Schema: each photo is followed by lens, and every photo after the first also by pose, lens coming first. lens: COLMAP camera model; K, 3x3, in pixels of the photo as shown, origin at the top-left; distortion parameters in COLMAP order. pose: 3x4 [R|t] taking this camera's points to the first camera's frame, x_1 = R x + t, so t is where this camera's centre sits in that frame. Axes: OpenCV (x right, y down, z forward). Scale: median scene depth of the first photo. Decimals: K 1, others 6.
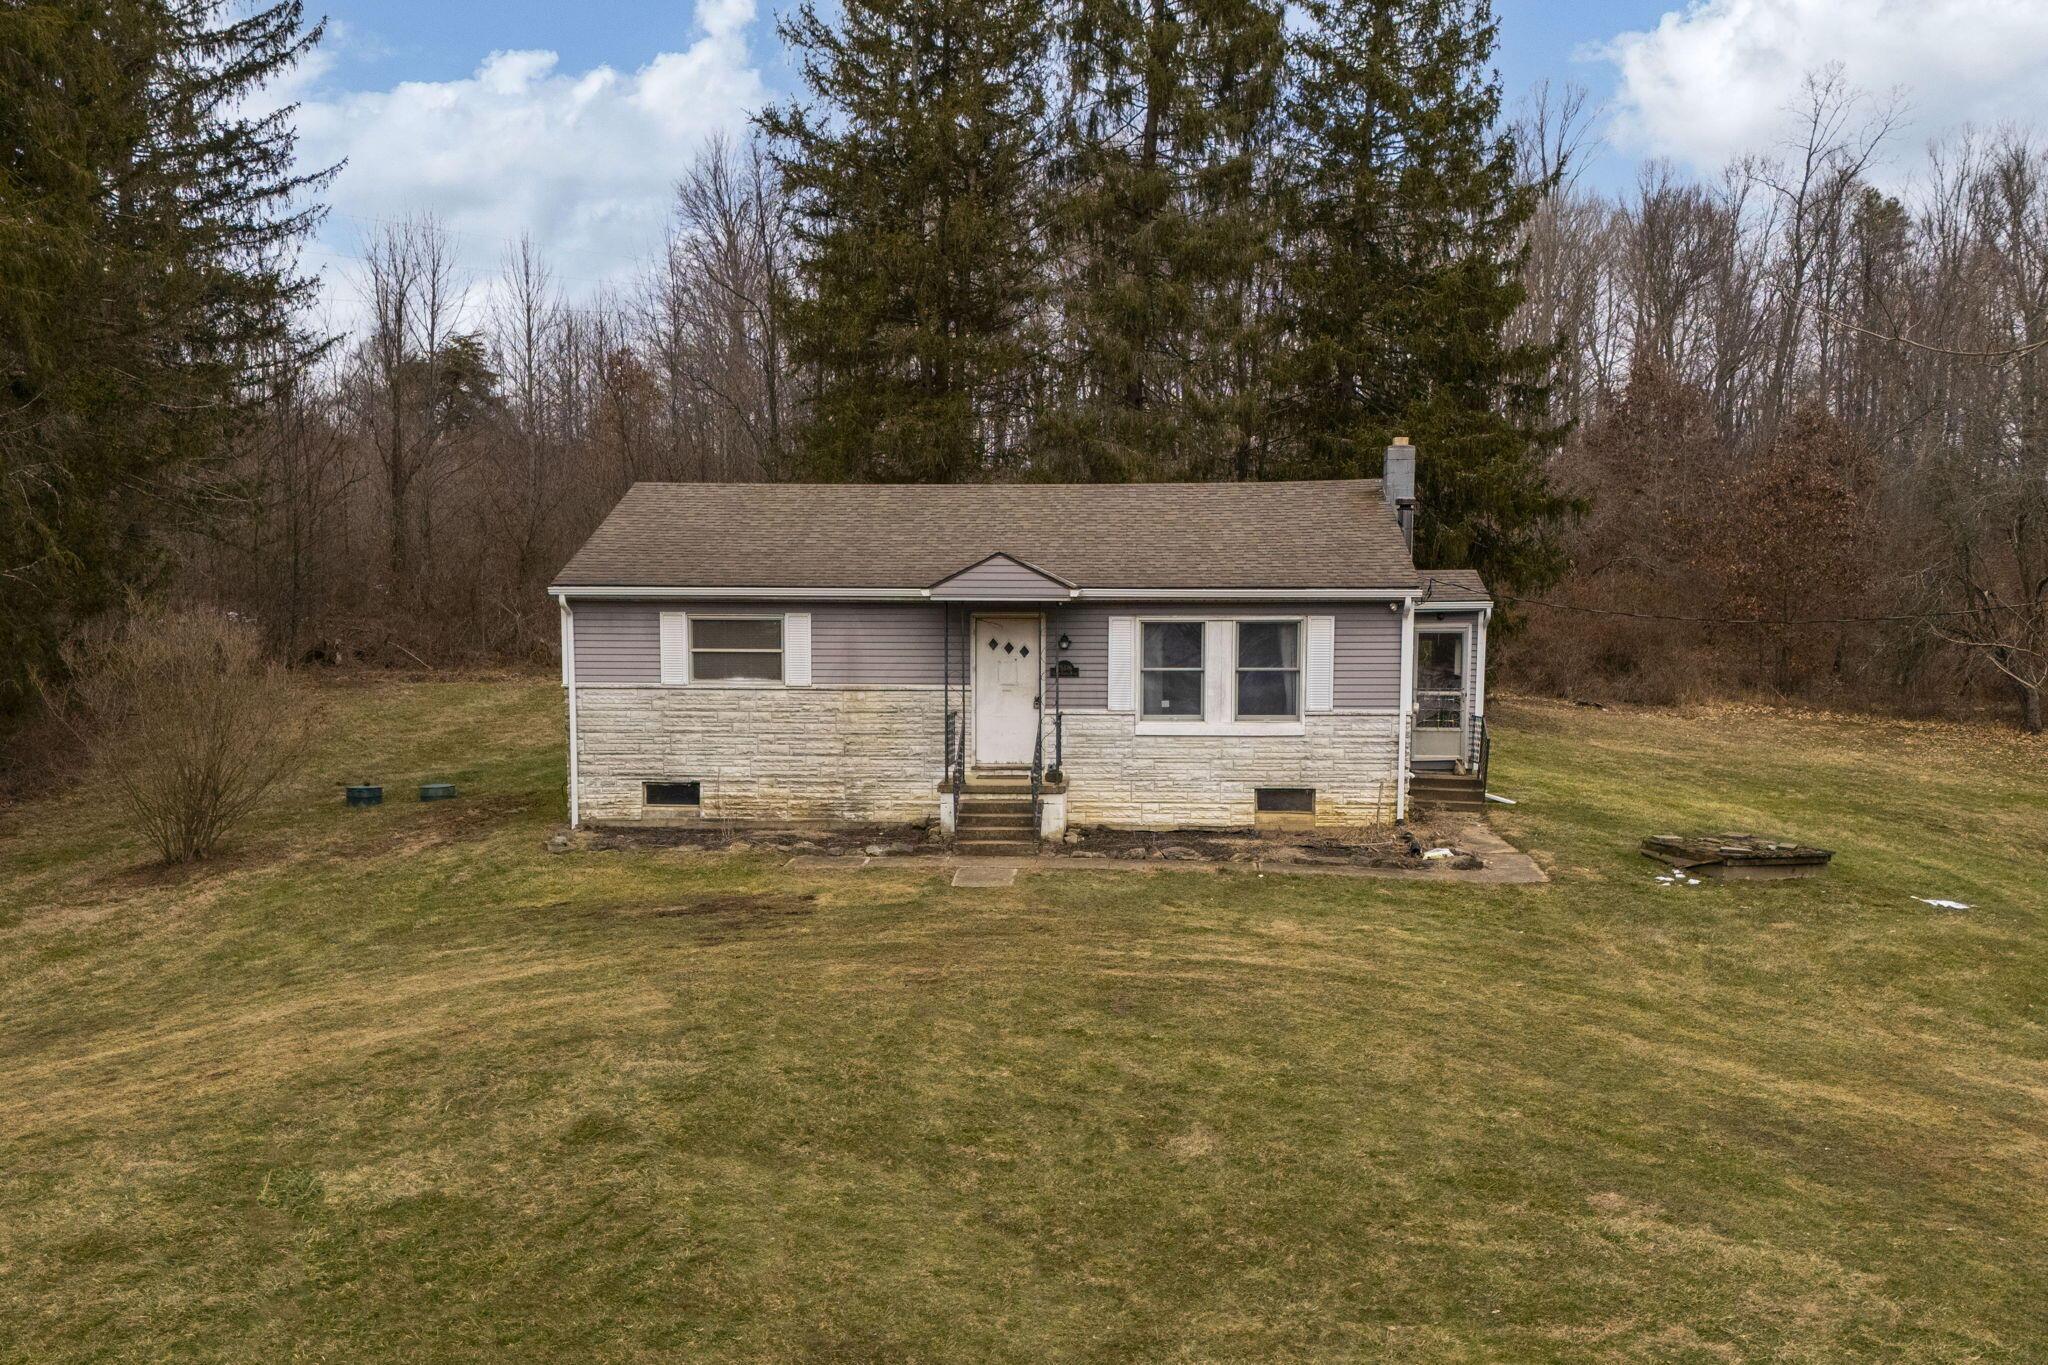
lens RADIAL K [[1982.4, 0, 1022.3], [0, 1982.4, 688.6], [0, 0, 1]] dist [0.034674, 0.000000]
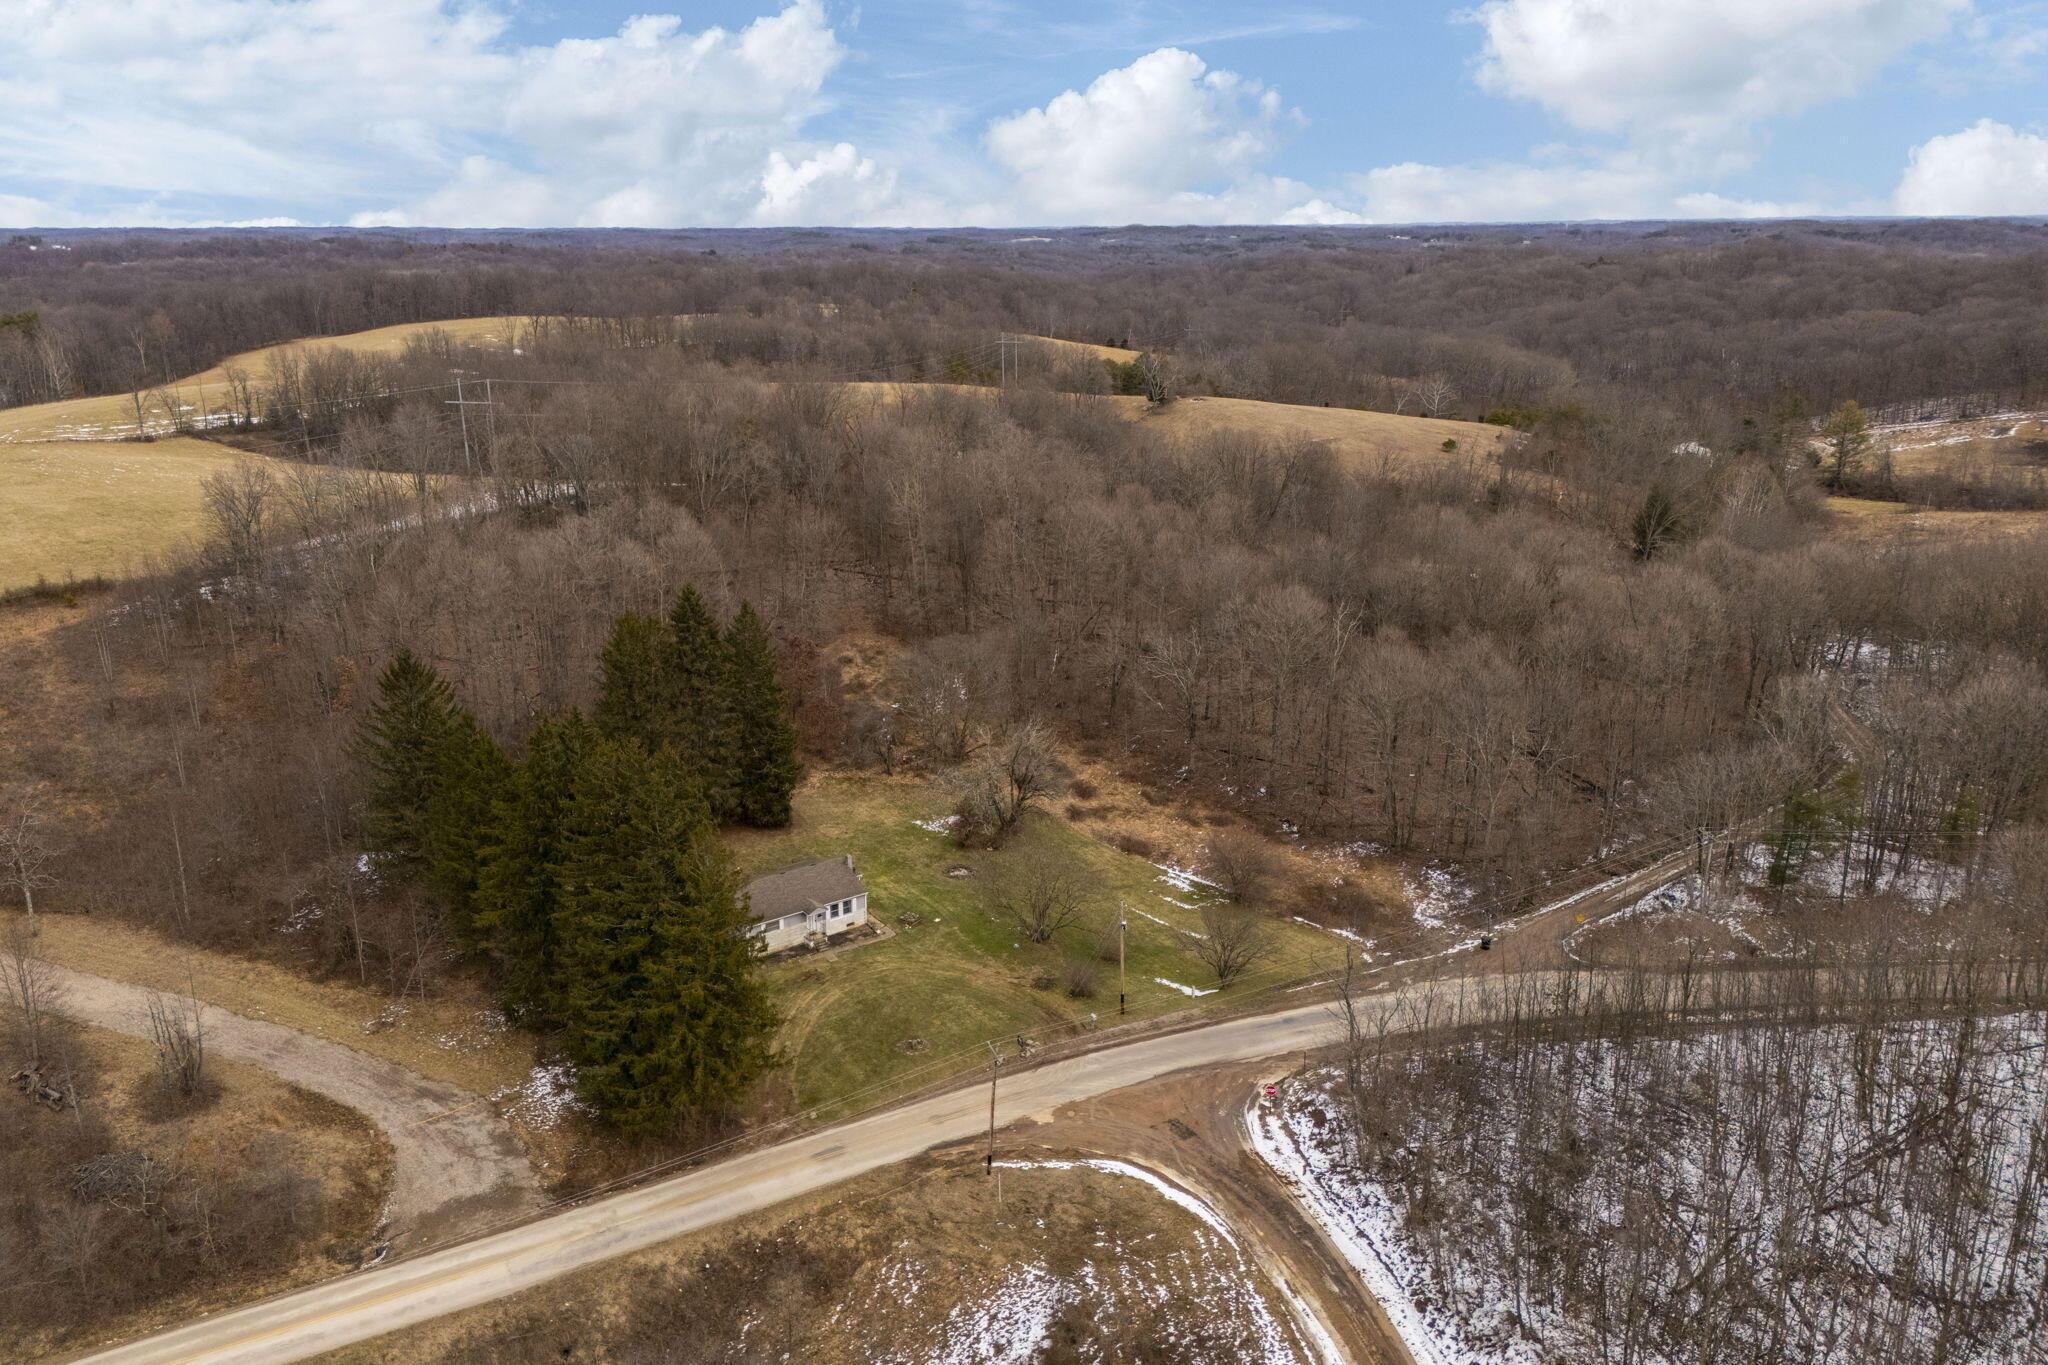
lens RADIAL K [[1498.1, 0, 1018.9], [0, 1498.1, 674.1], [0, 0, 1]] dist [0.071973, -0.060201]
pose [[0.779522, -0.188646, 0.597292, -2.243928], [0.034447, 0.965038, 0.259836, -2.013854], [-0.625427, -0.181973, 0.758767, -2.965935]]
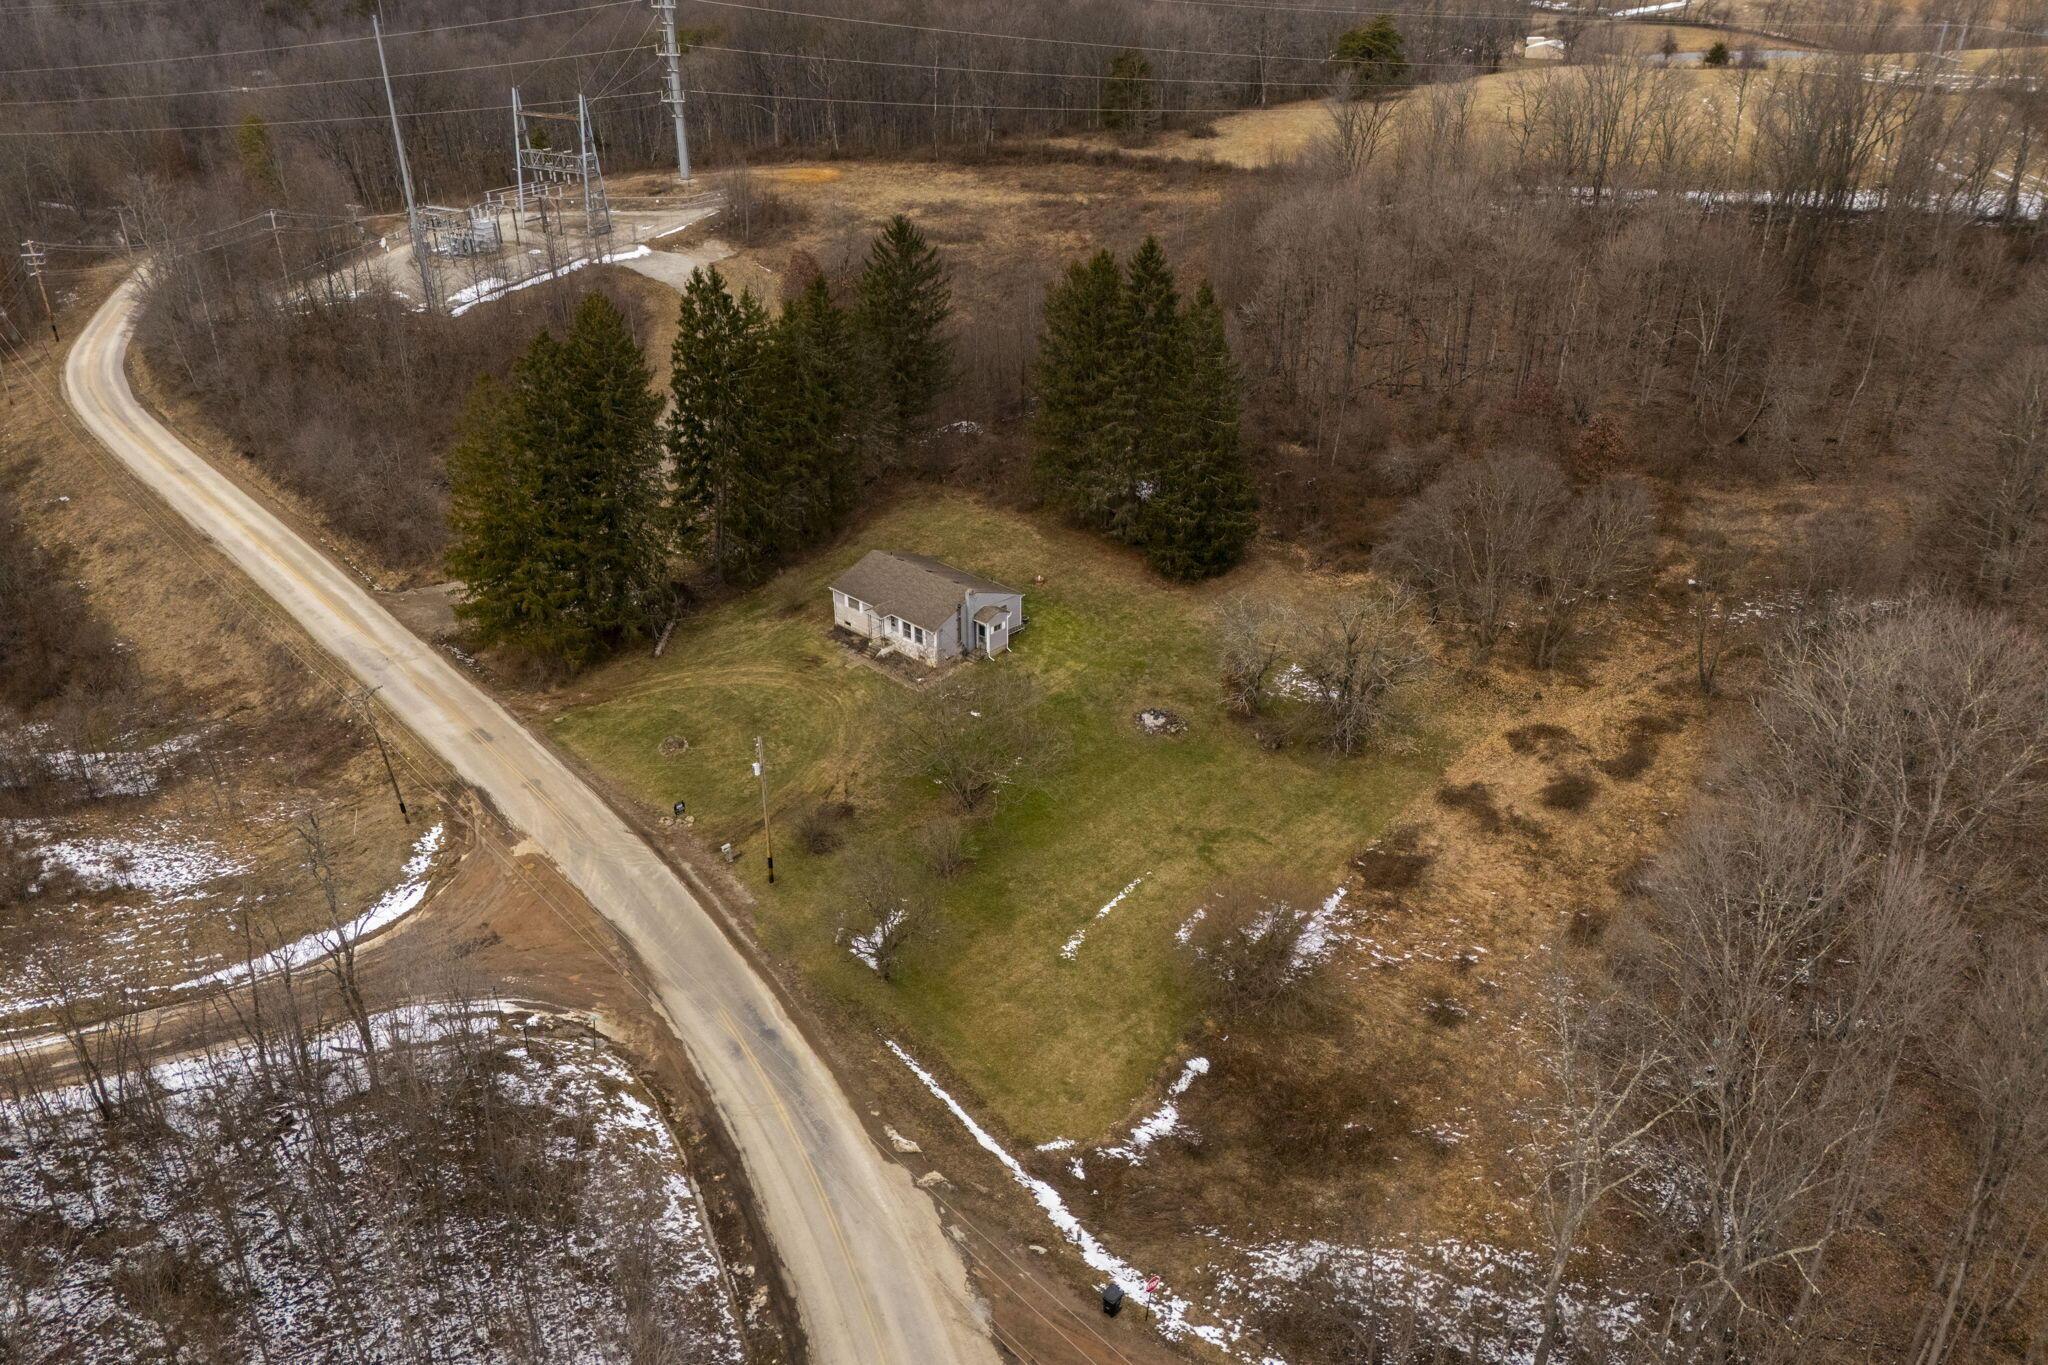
lens RADIAL K [[1498.1, 0, 1031.2], [0, 1498.1, 665.0], [0, 0, 1]] dist [0.071973, -0.060201]
pose [[0.772560, 0.291436, -0.564107, 2.708657], [-0.025333, 0.901879, 0.431246, -1.719317], [0.634436, -0.318873, 0.704138, -1.731594]]
